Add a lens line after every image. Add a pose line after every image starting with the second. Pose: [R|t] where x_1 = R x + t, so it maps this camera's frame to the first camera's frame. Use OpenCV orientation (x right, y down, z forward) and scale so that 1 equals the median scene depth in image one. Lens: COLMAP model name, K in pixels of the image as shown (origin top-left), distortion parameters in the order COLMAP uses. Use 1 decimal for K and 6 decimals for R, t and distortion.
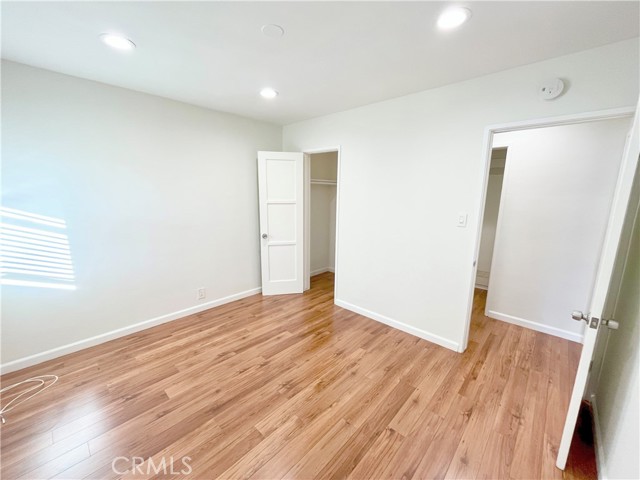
lens RADIAL K [[260.0, 0, 318.3], [0, 260.0, 240.0], [0, 0, 1]] dist [-0.002288, -0.000132]
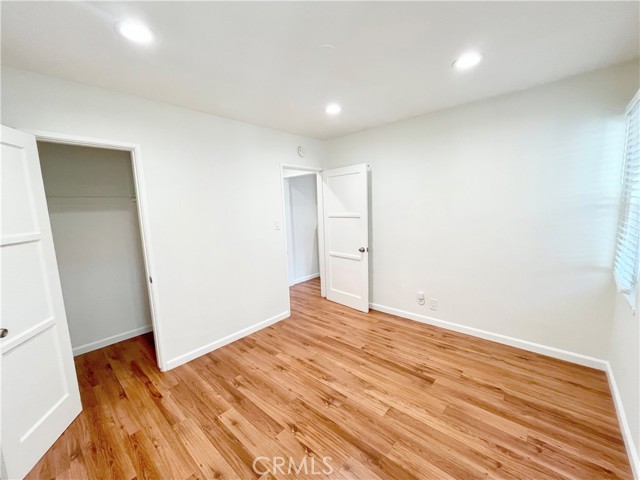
lens RADIAL K [[260.0, 0, 318.3], [0, 260.0, 240.0], [0, 0, 1]] dist [-0.002288, -0.000132]
pose [[-0.012501, -0.141816, 0.989814, -0.899666], [0.220158, 0.965209, 0.141072, -0.154017], [-0.975384, 0.219679, 0.019156, 0.800882]]
